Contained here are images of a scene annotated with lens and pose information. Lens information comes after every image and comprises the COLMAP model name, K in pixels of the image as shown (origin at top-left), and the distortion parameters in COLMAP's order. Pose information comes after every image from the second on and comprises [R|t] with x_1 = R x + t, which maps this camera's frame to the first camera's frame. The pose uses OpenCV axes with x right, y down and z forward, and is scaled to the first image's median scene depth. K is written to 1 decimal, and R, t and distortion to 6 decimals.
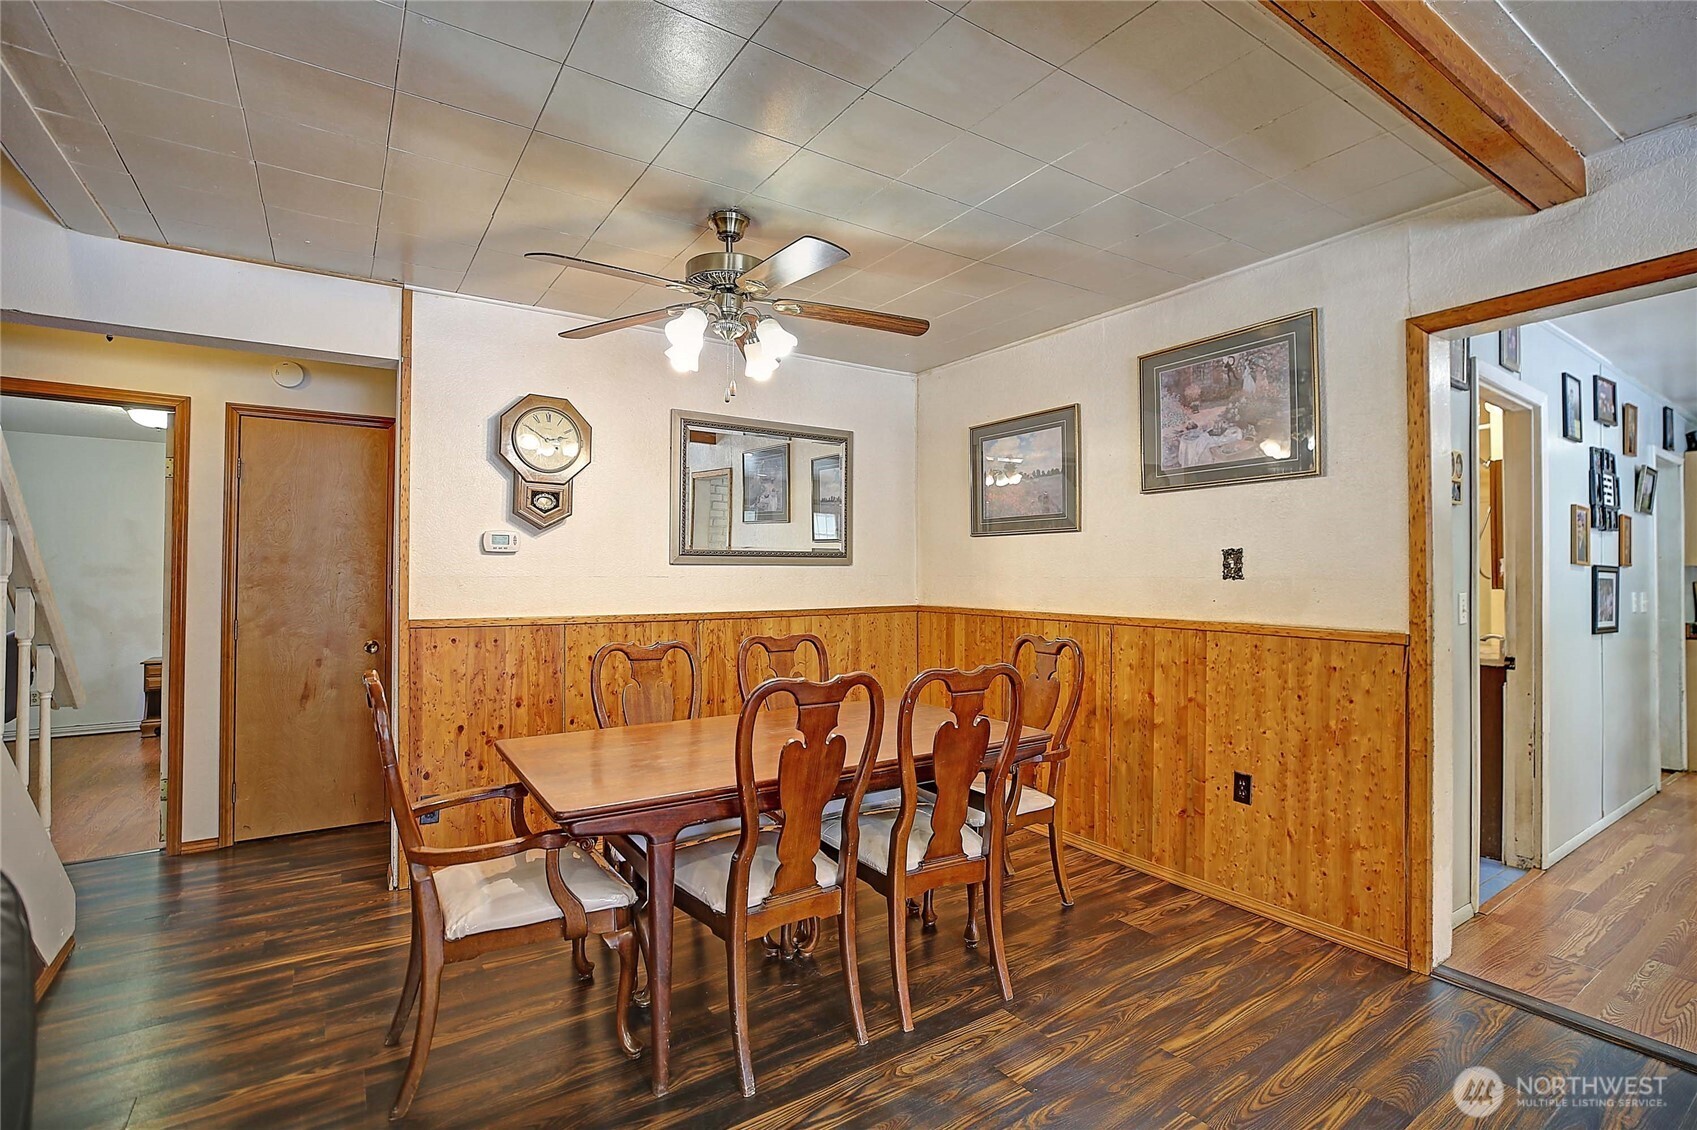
lens RADIAL K [[781.6, 0, 851.5], [0, 781.6, 567.9], [0, 0, 1]] dist [-0.019877, 0.006342]
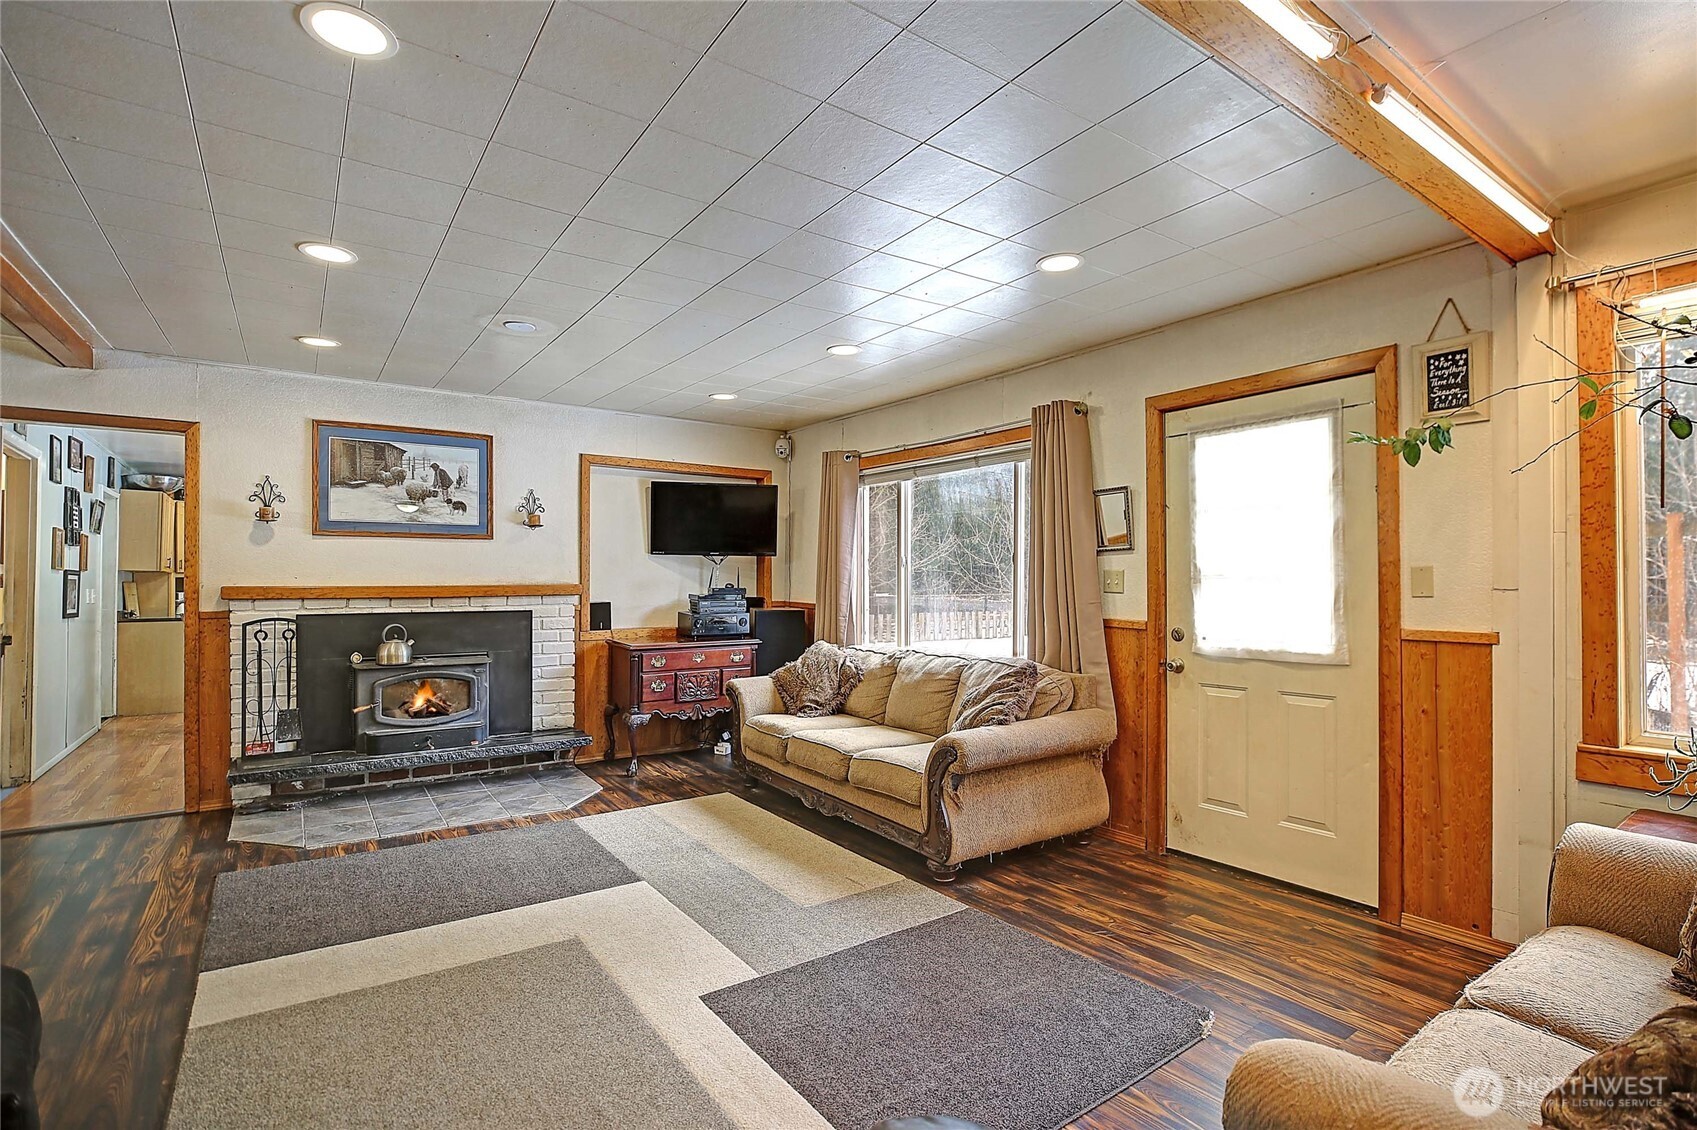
lens RADIAL K [[781.6, 0, 848.1], [0, 781.6, 571.4], [0, 0, 1]] dist [-0.019877, 0.006342]
pose [[-0.025745, 0.012049, 0.999596, -0.481130], [-0.016659, 0.999783, -0.012481, -0.006758], [-0.999530, -0.016974, -0.025539, -0.394886]]
